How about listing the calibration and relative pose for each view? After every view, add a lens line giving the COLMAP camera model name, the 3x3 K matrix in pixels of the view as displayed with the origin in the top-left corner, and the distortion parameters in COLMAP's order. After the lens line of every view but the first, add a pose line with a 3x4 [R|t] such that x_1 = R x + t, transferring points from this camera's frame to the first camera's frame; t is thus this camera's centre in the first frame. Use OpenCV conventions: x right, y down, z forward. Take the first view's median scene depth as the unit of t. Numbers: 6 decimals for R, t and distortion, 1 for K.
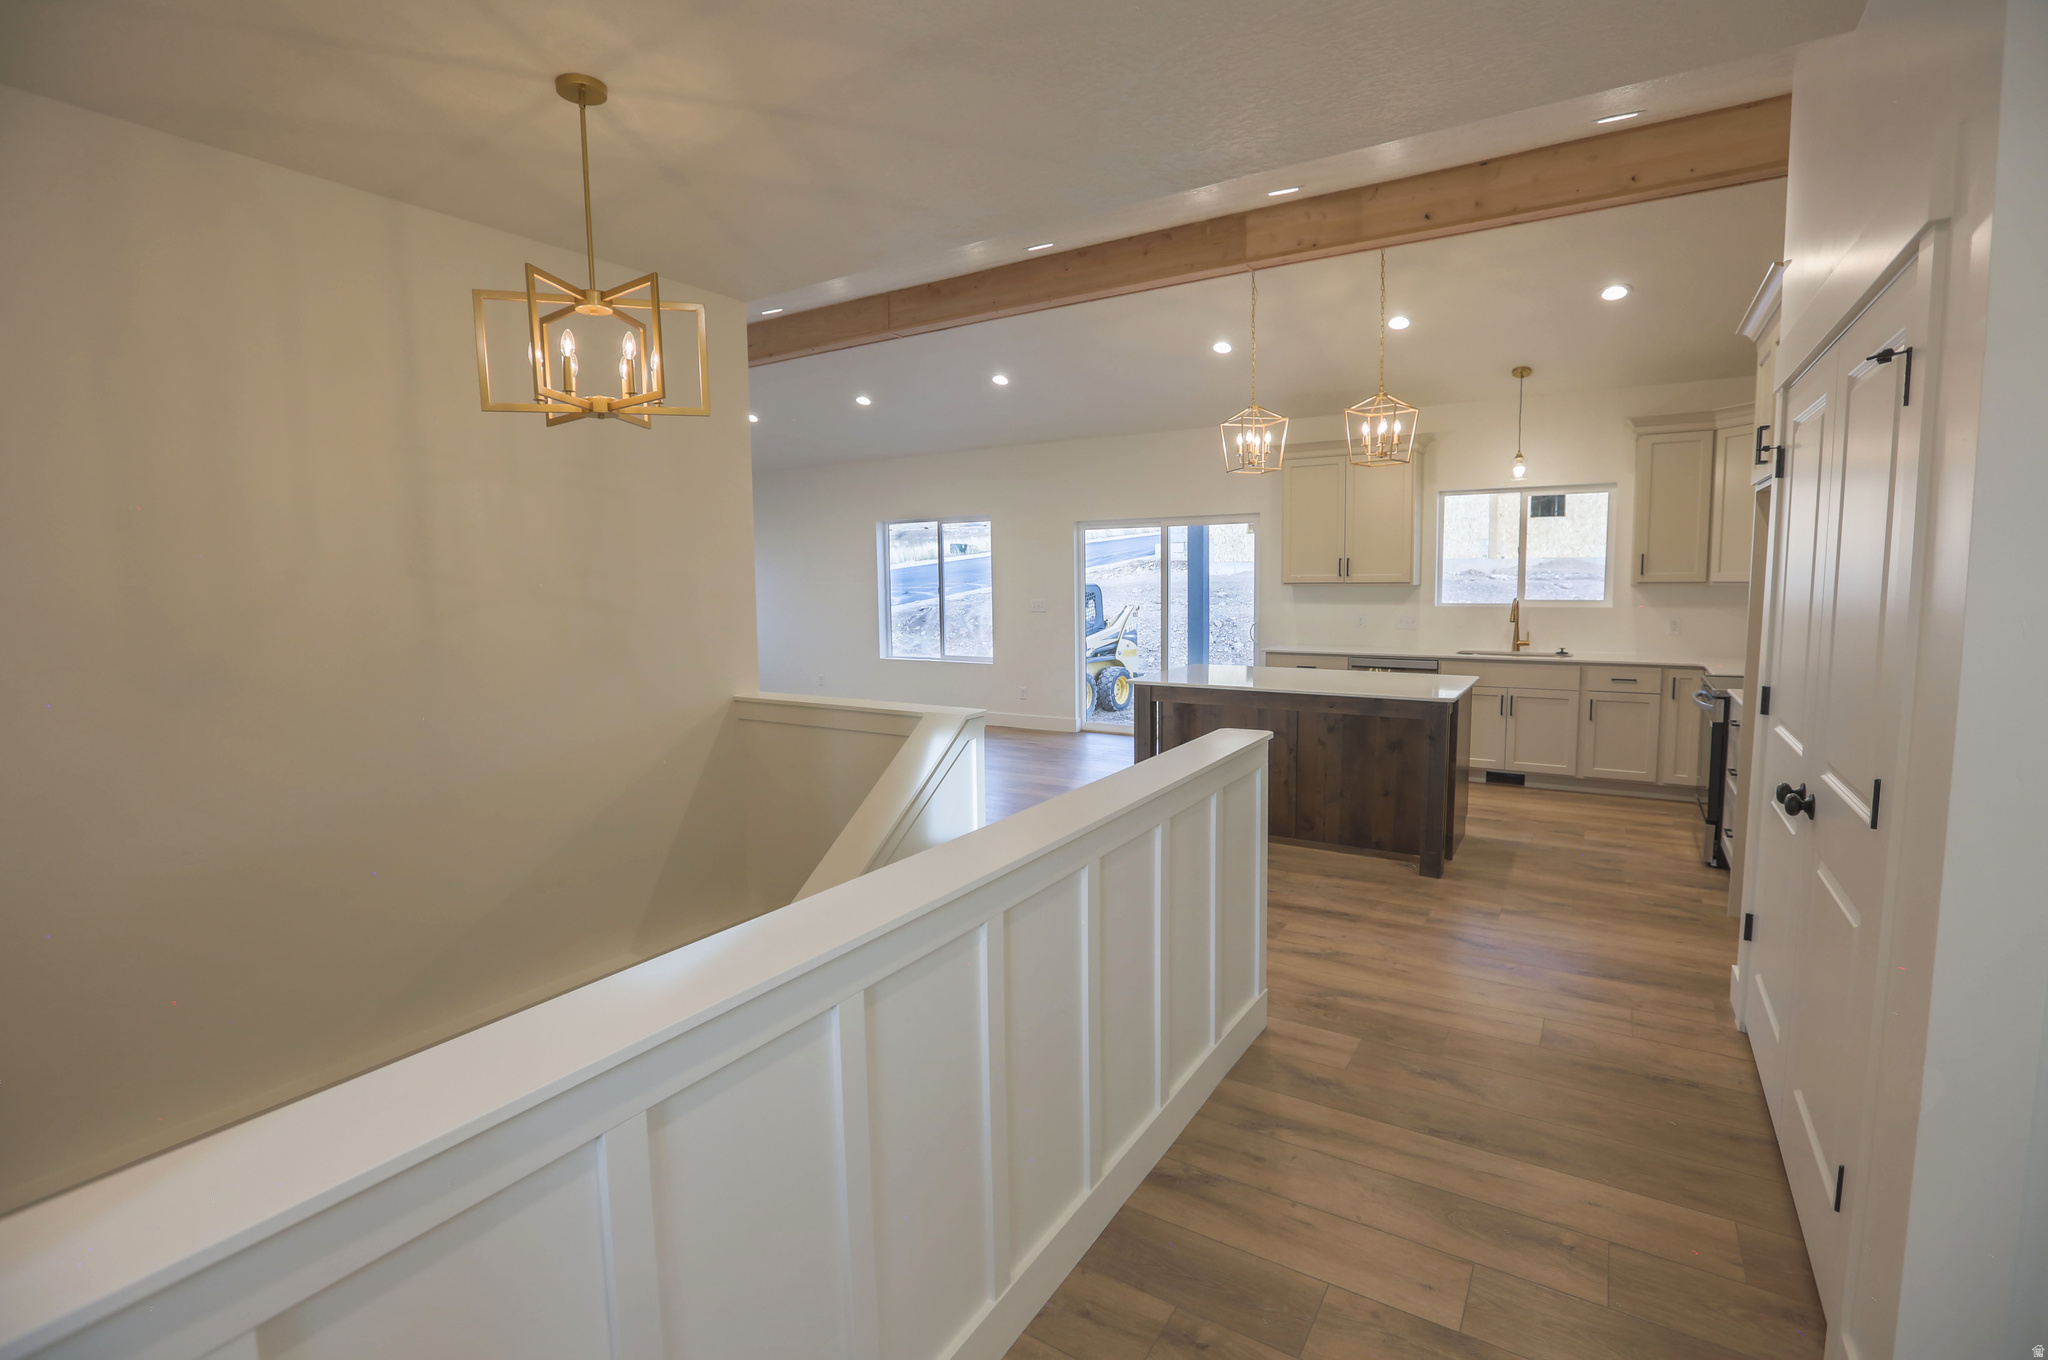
lens RADIAL K [[944.0, 0, 1025.5], [0, 944.0, 677.5], [0, 0, 1]] dist [-0.039931, 0.010535]
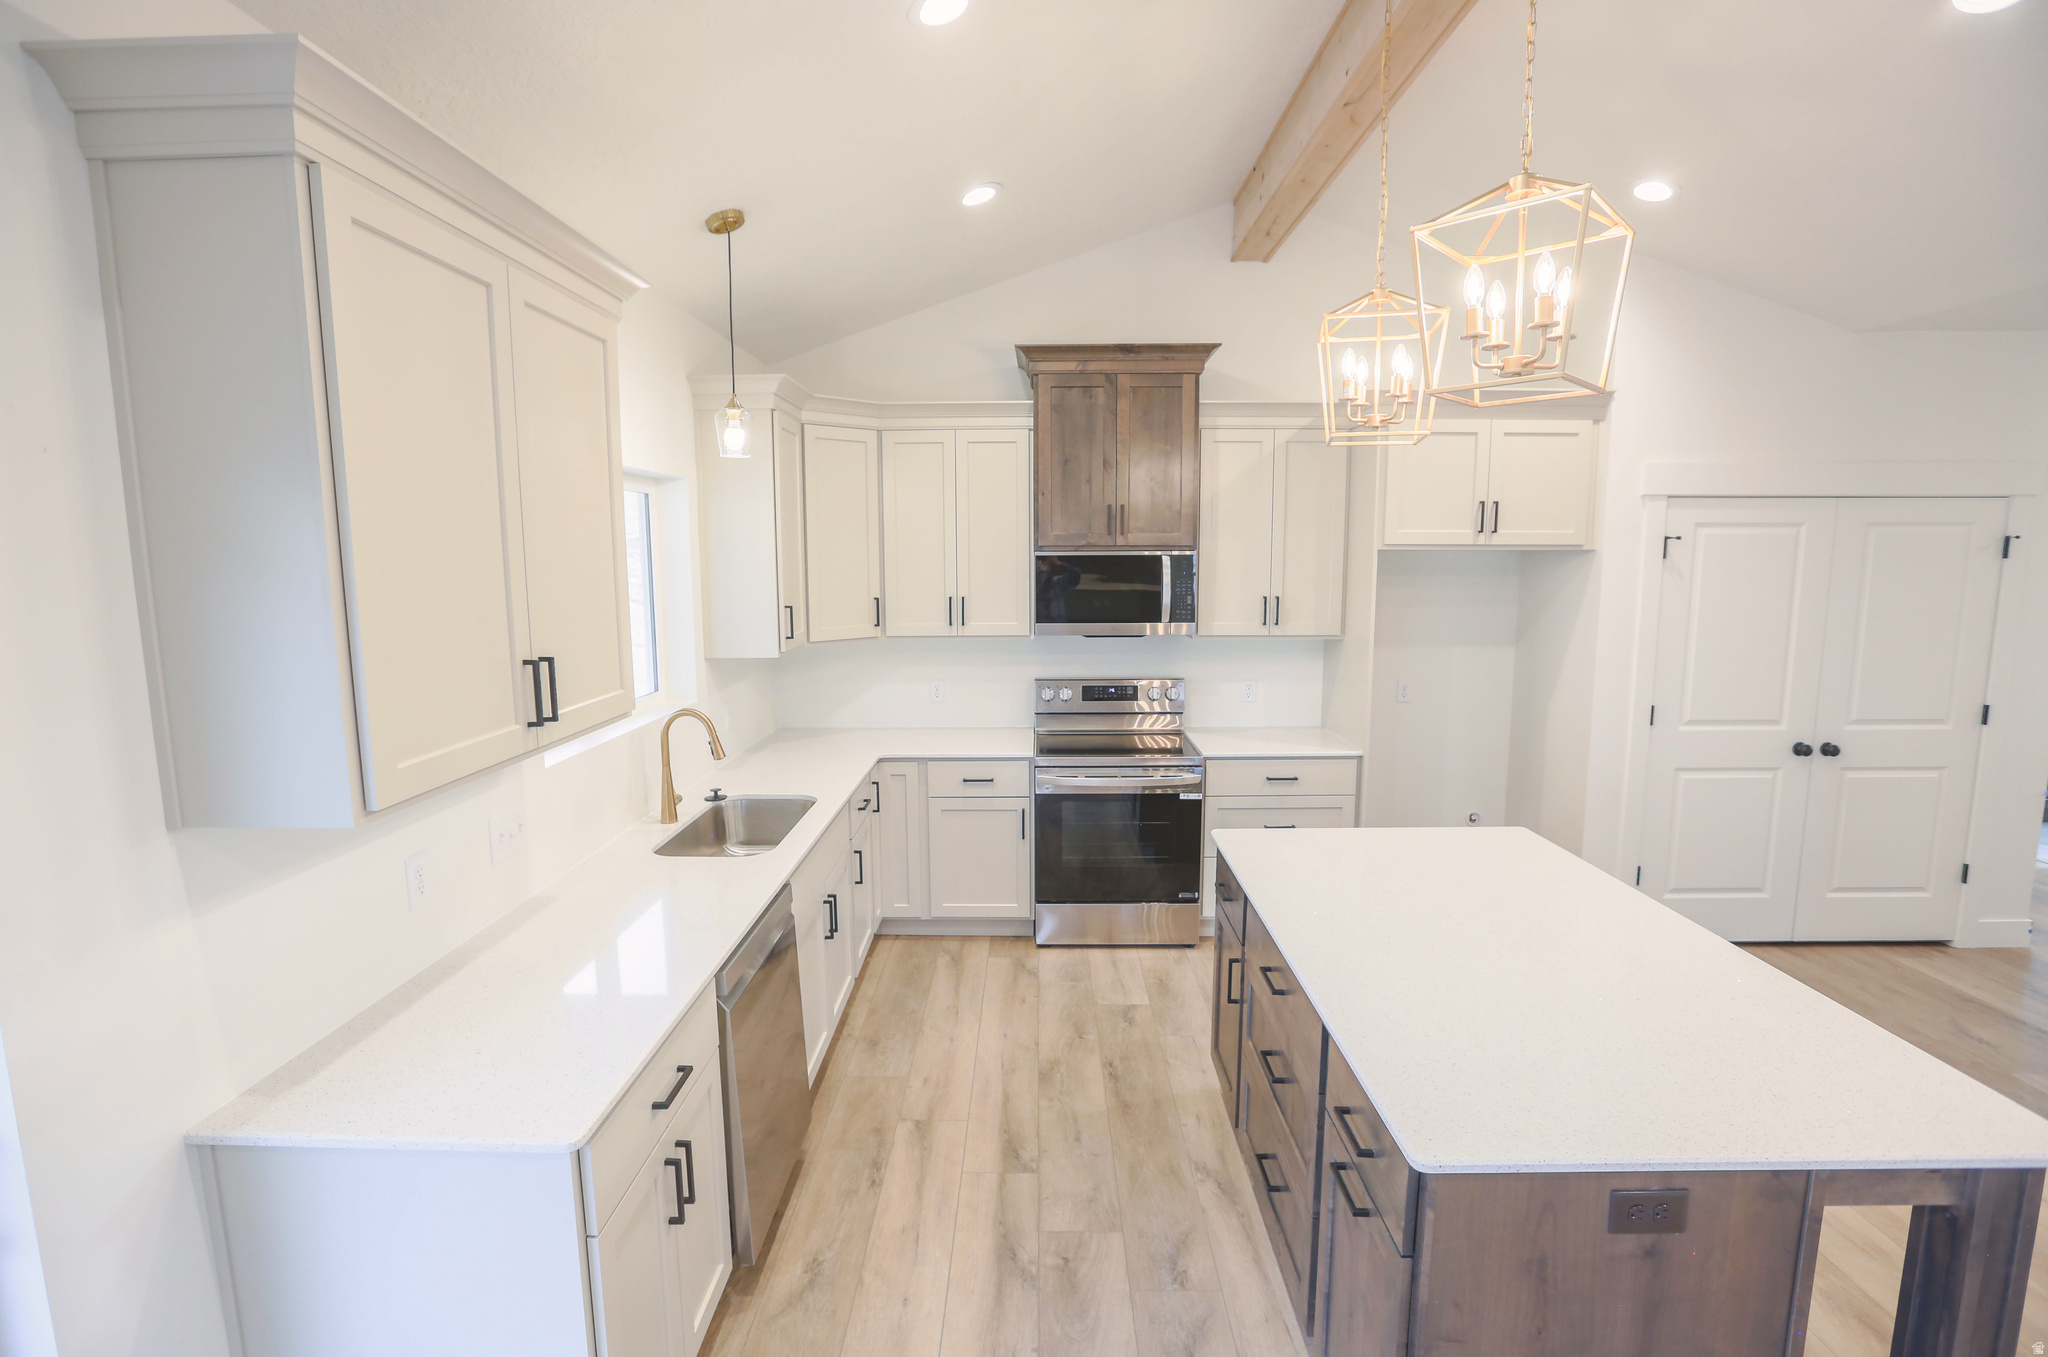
lens RADIAL K [[944.0, 0, 1030.1], [0, 944.0, 670.6], [0, 0, 1]] dist [-0.039931, 0.010535]
pose [[-0.525793, -0.092009, 0.845622, 0.048311], [0.100884, 0.980371, 0.169399, -0.181289], [-0.844609, 0.174378, -0.506190, 1.193851]]
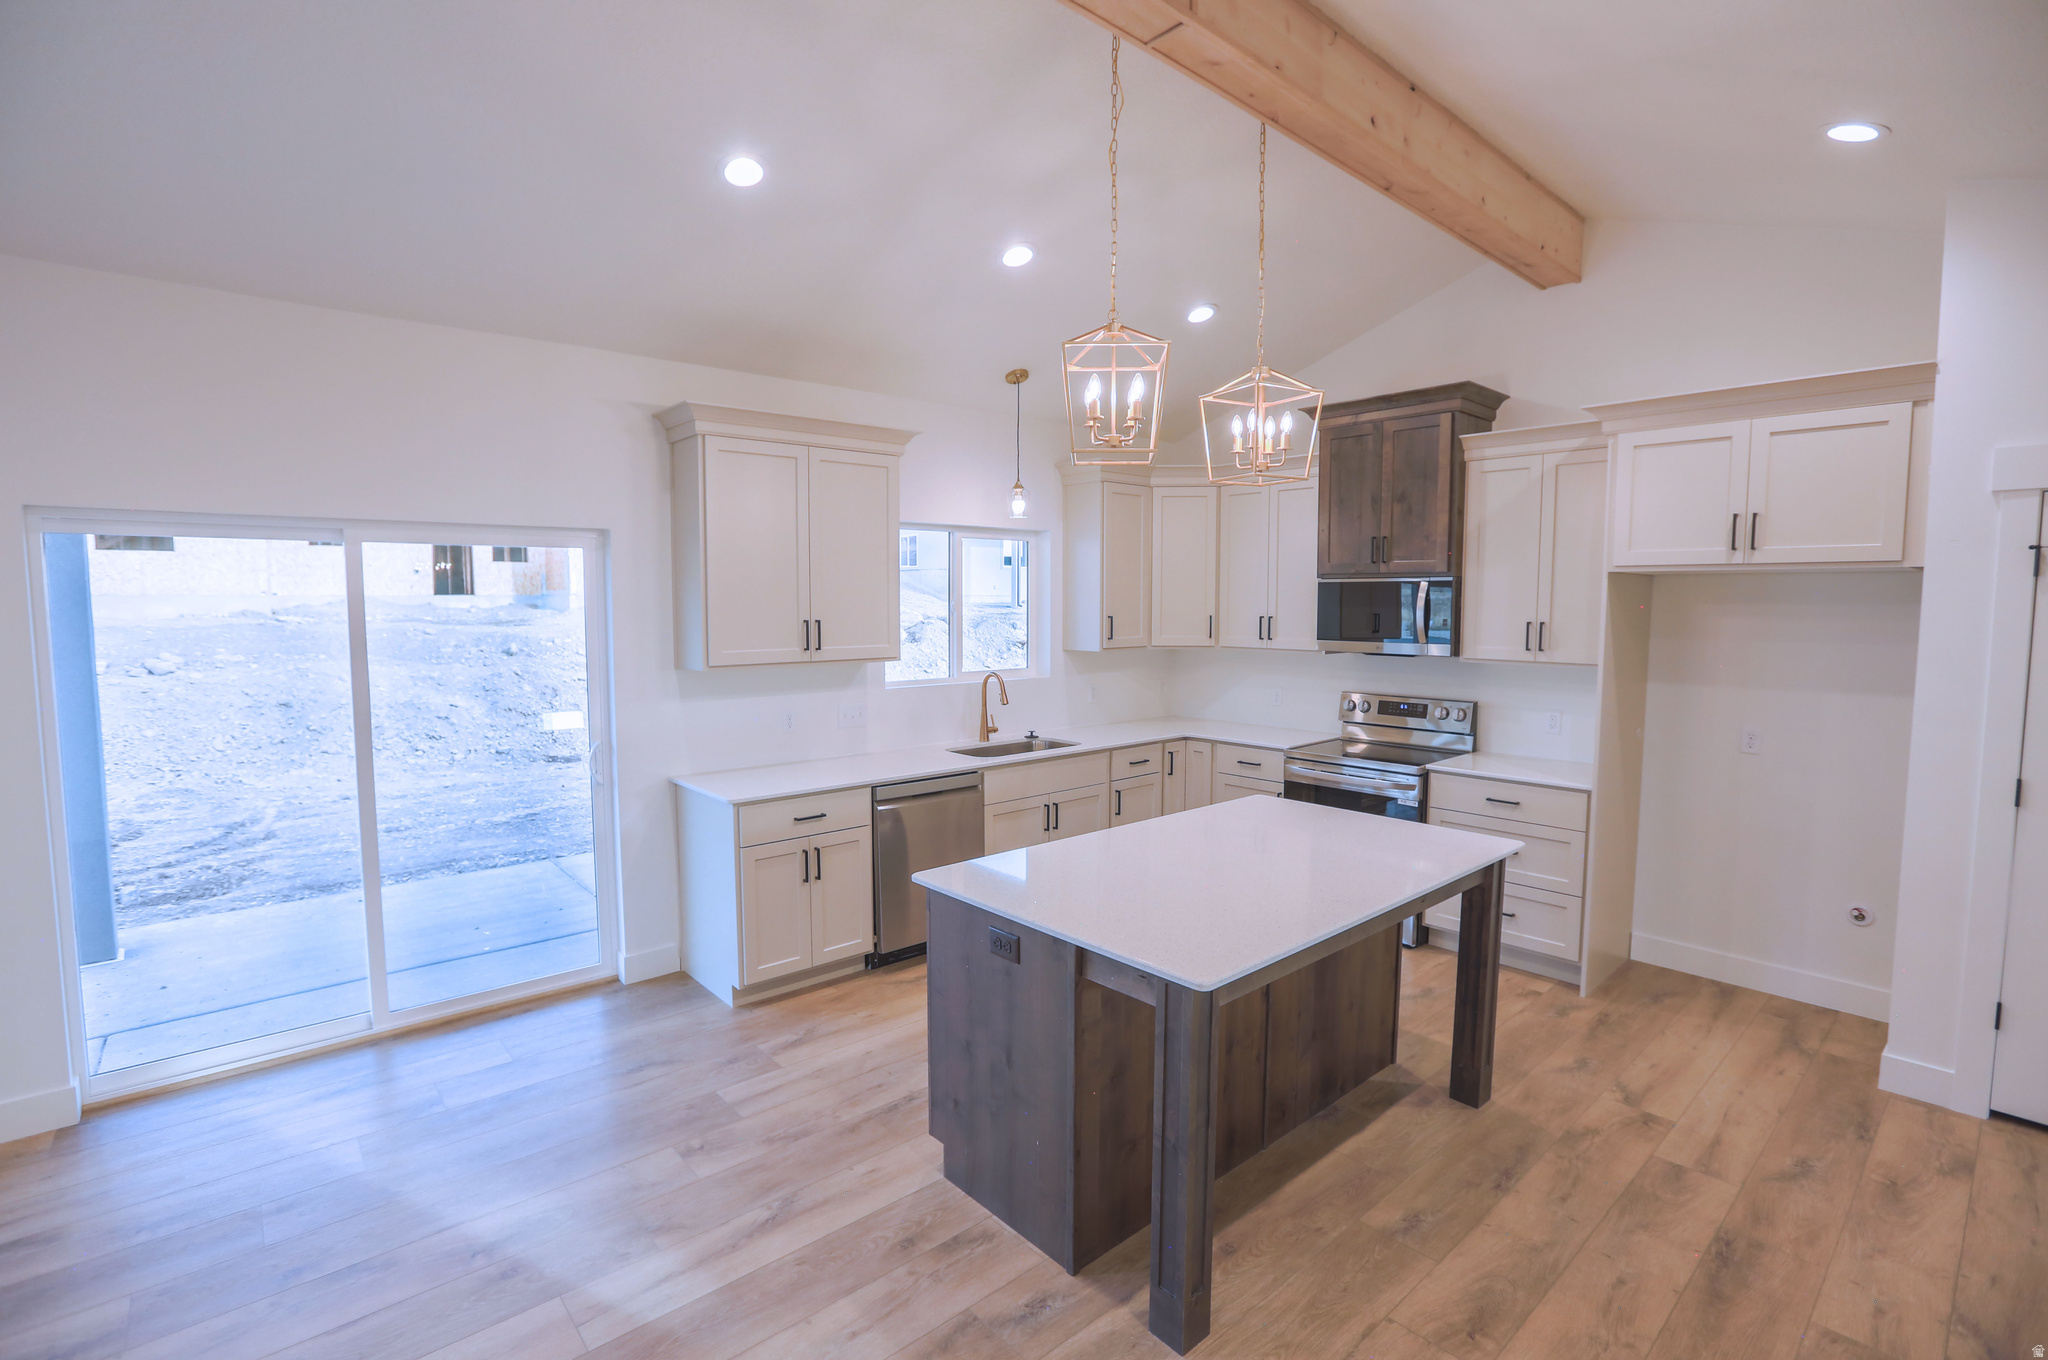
lens RADIAL K [[944.0, 0, 1013.3], [0, 944.0, 671.1], [0, 0, 1]] dist [-0.039931, 0.010535]
pose [[0.283397, -0.060426, 0.957097, -0.226113], [0.097329, 0.994672, 0.033979, -0.120930], [-0.954051, 0.083523, 0.287768, 0.836997]]
